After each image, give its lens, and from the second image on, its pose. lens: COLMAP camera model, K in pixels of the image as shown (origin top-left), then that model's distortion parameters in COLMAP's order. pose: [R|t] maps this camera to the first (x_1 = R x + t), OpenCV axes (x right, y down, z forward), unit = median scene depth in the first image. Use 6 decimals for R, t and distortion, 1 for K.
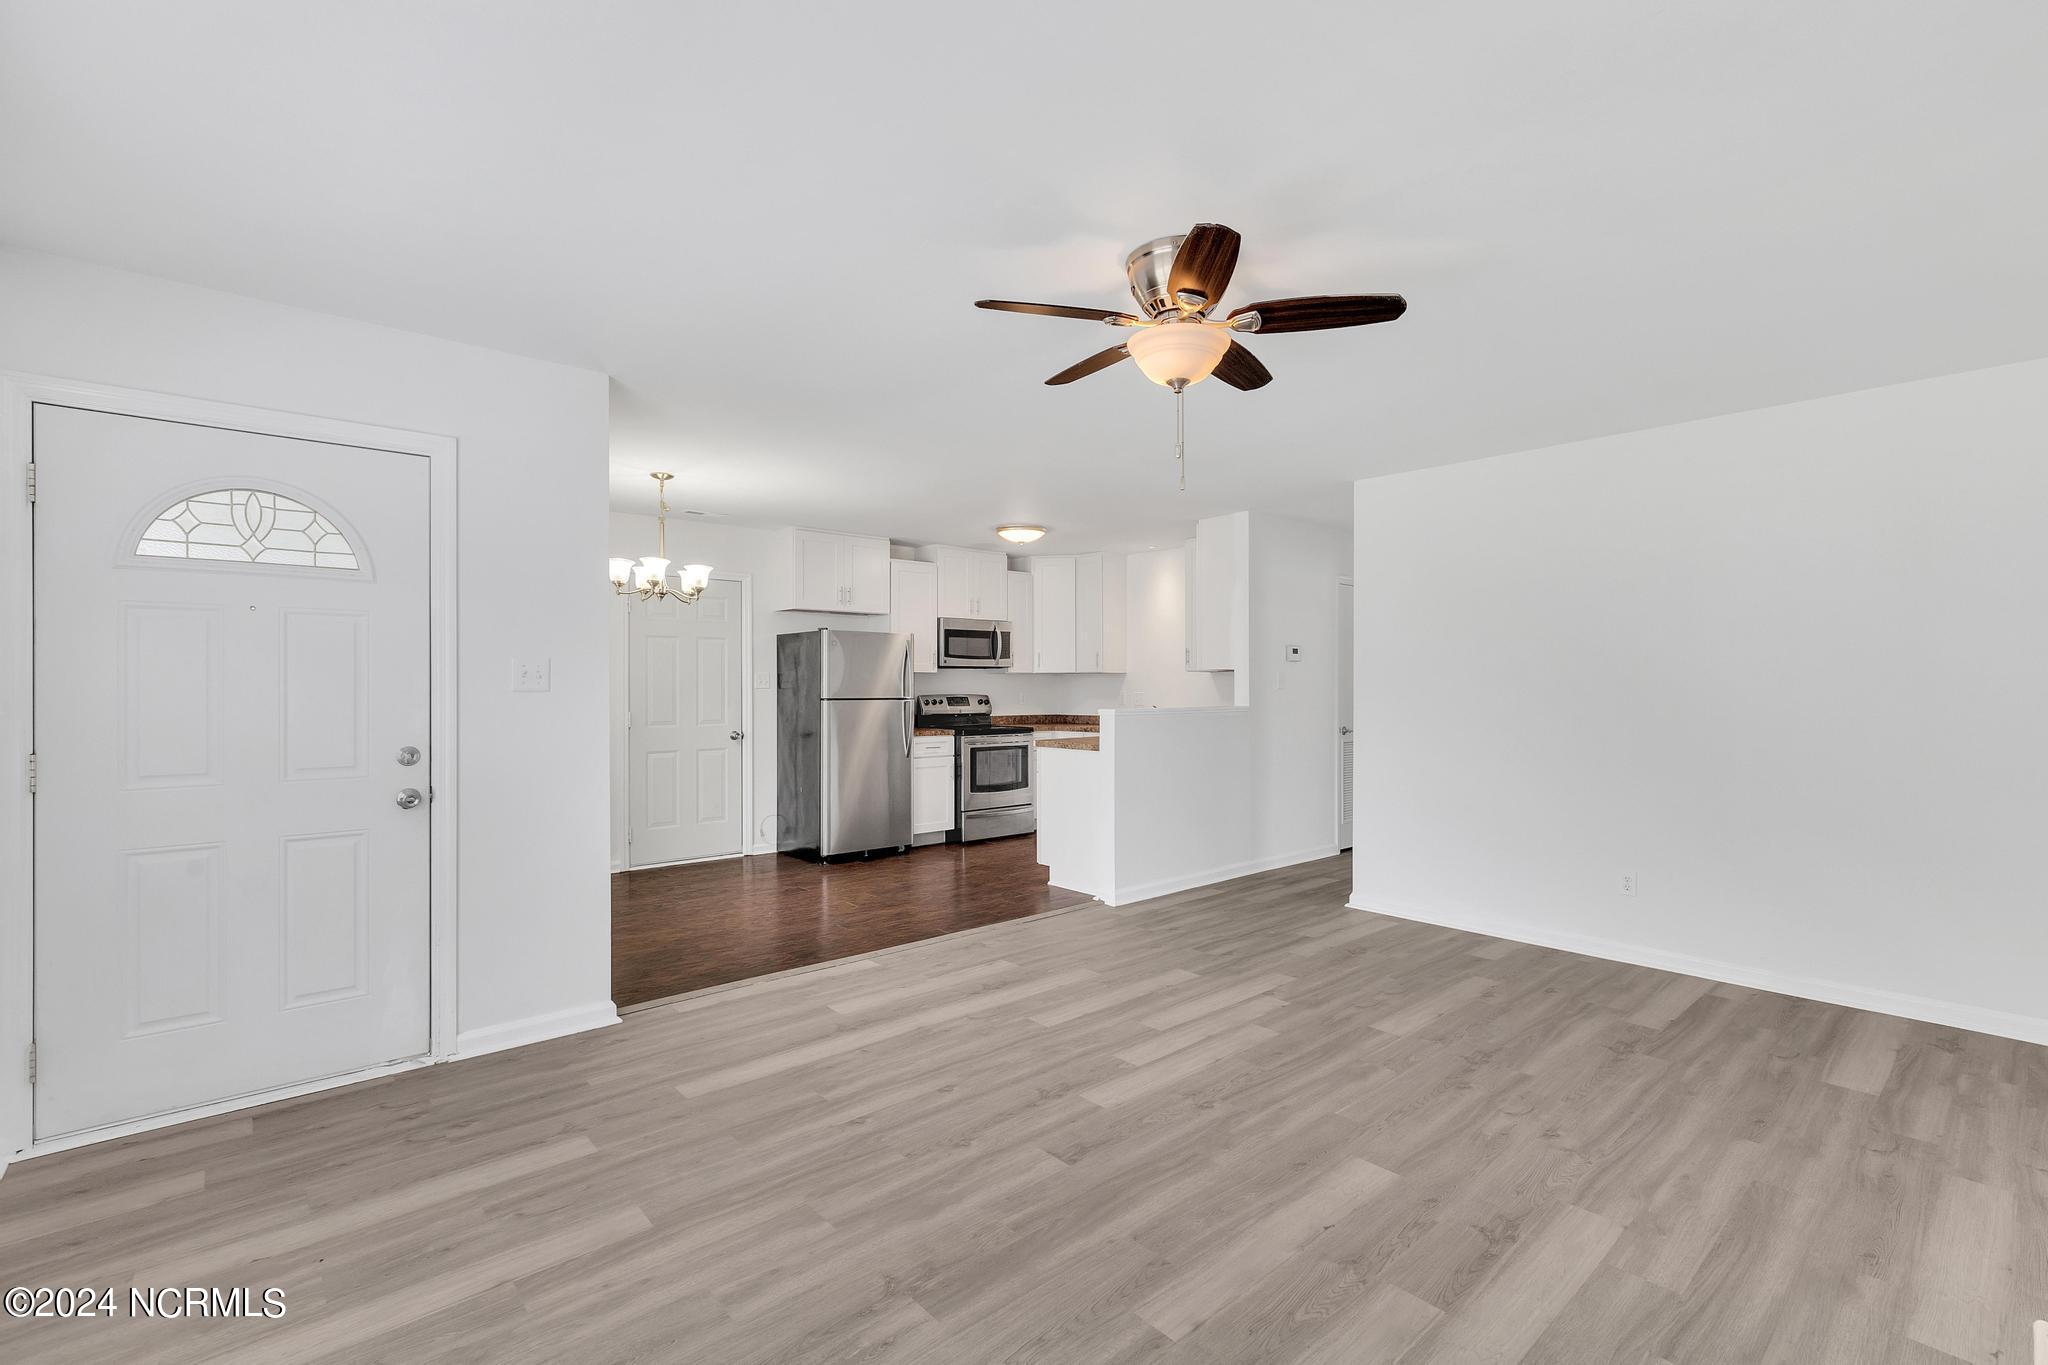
lens RADIAL K [[911.9, 0, 1032.8], [0, 911.9, 678.5], [0, 0, 1]] dist [0.001489, -0.002068]
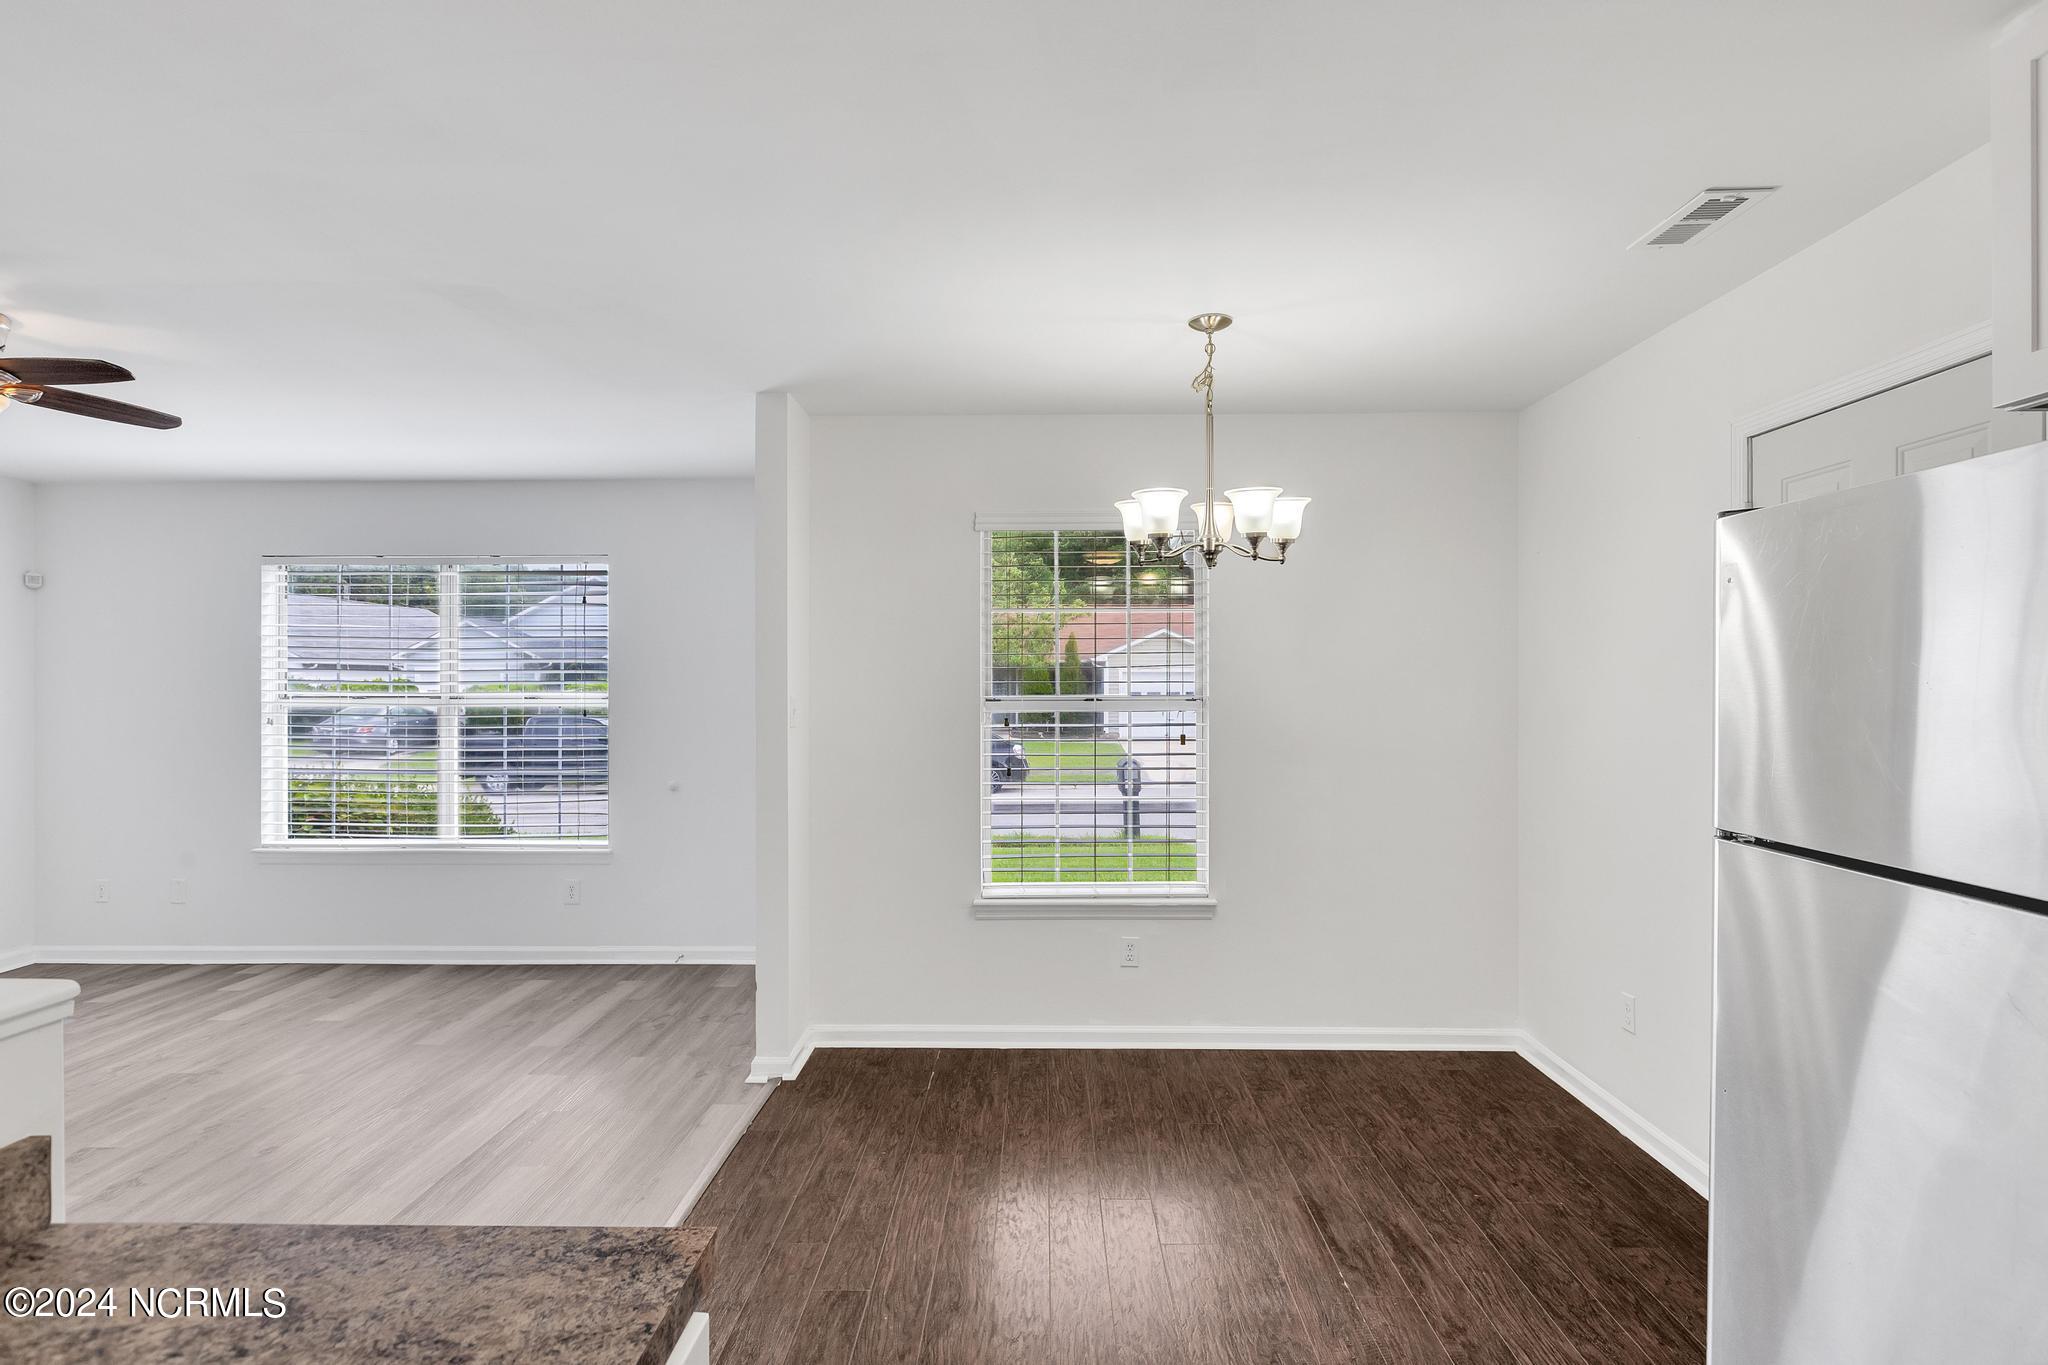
lens RADIAL K [[1057.4, 0, 1020.7], [0, 1057.4, 683.7], [0, 0, 1]] dist [-0.000592, -0.002081]
pose [[-0.682223, 0.002247, -0.731141, 0.132907], [0.007242, 0.999967, -0.003684, -0.022467], [0.731108, -0.007808, -0.682217, 1.777783]]
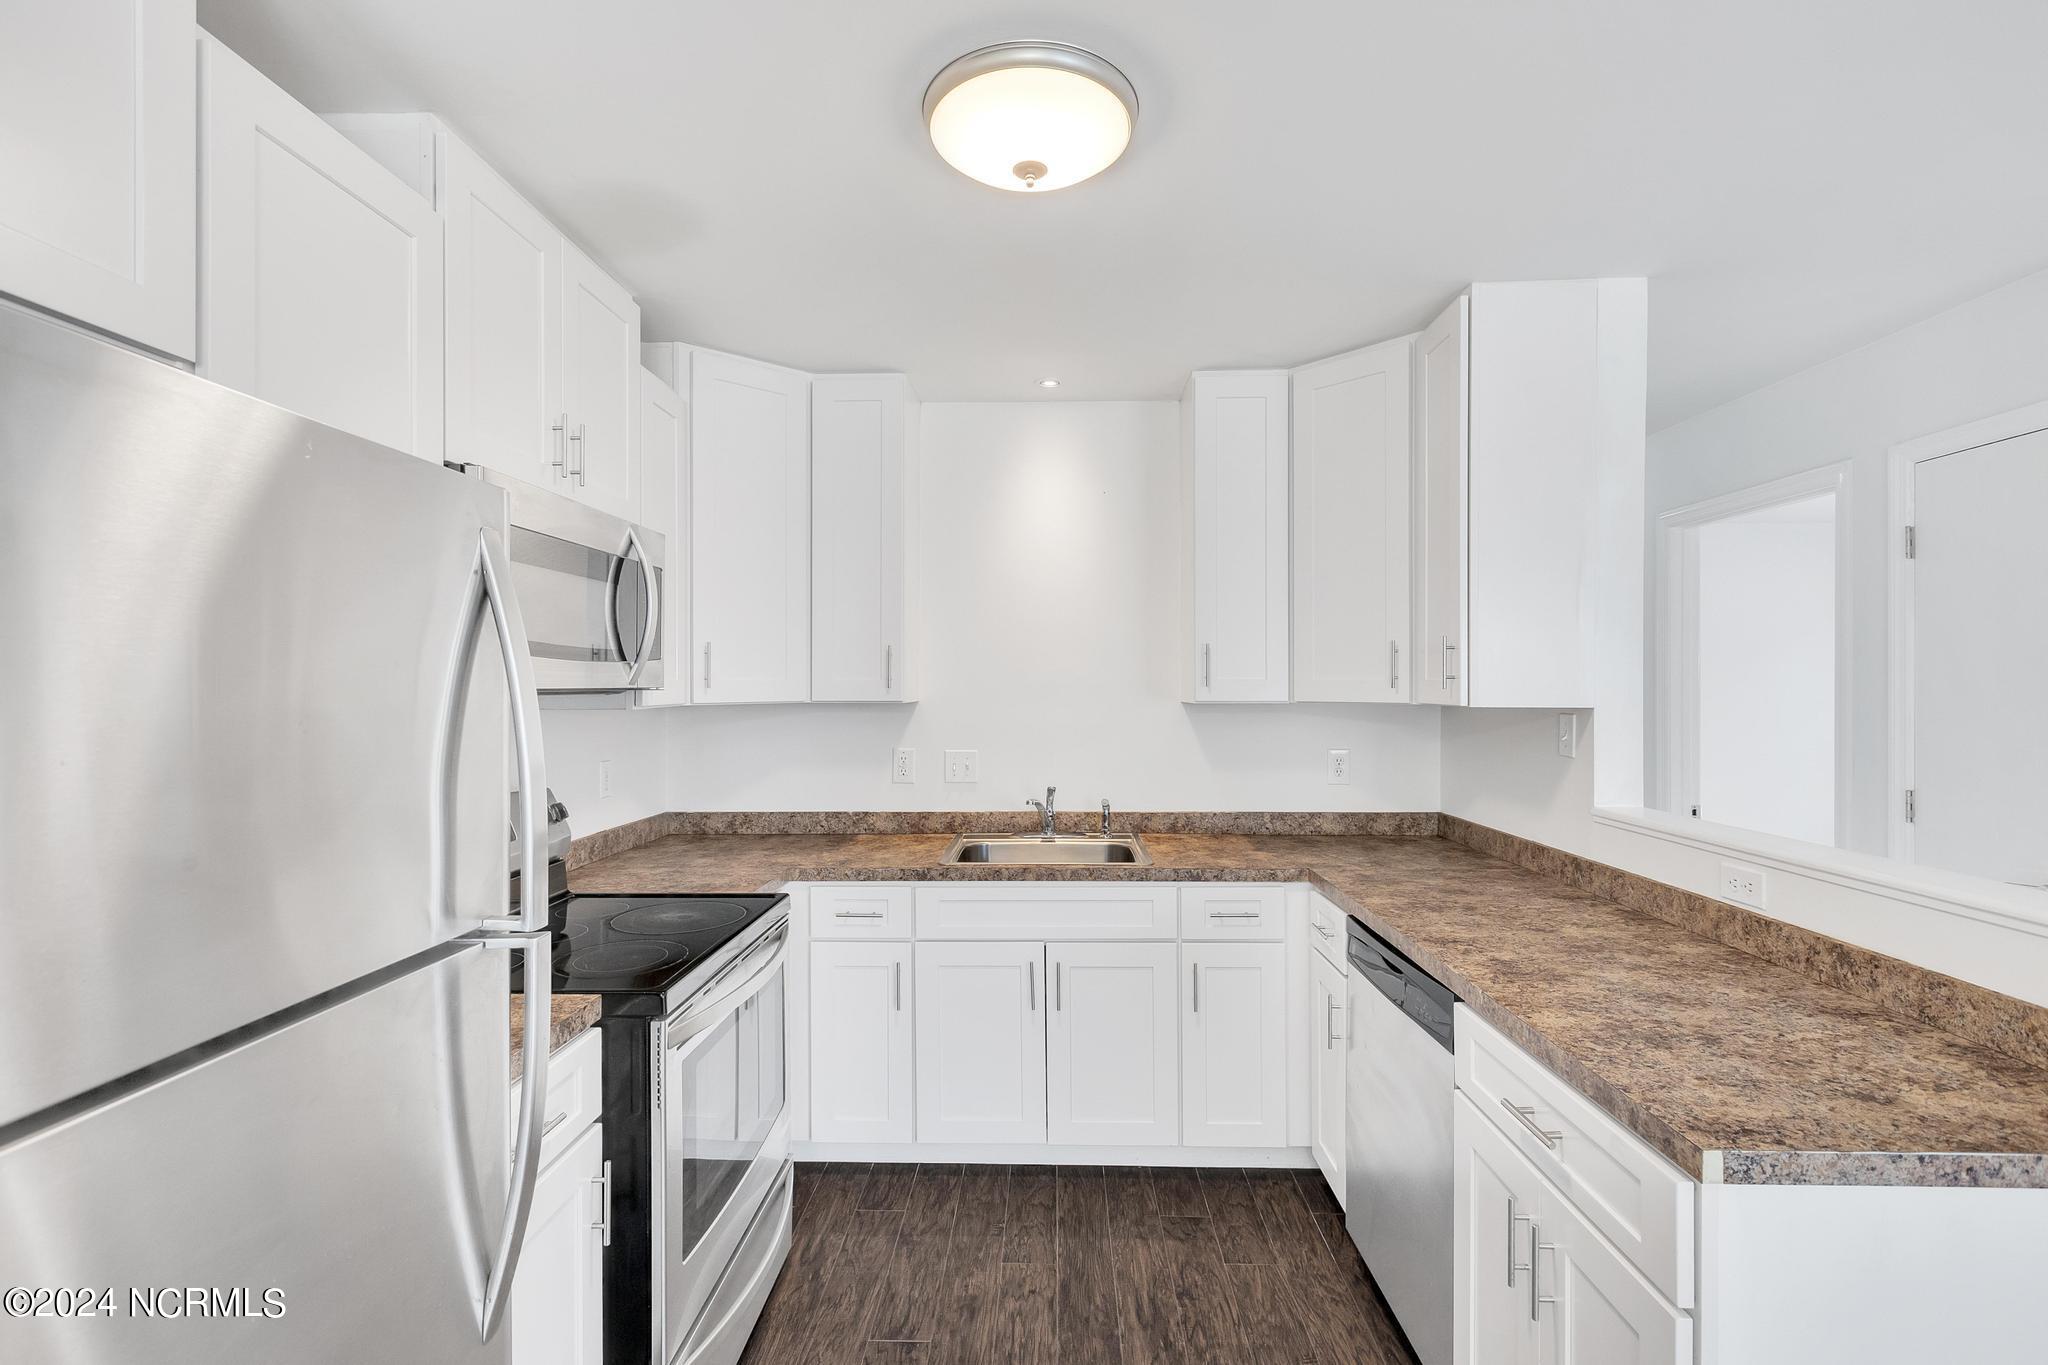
lens RADIAL K [[911.9, 0, 1033.5], [0, 911.9, 682.3], [0, 0, 1]] dist [0.001489, -0.002068]
pose [[0.685308, 0.002748, 0.728248, -0.330038], [-0.004569, 0.999989, 0.000526, -0.031922], [-0.728239, -0.003688, 0.685313, 1.514262]]
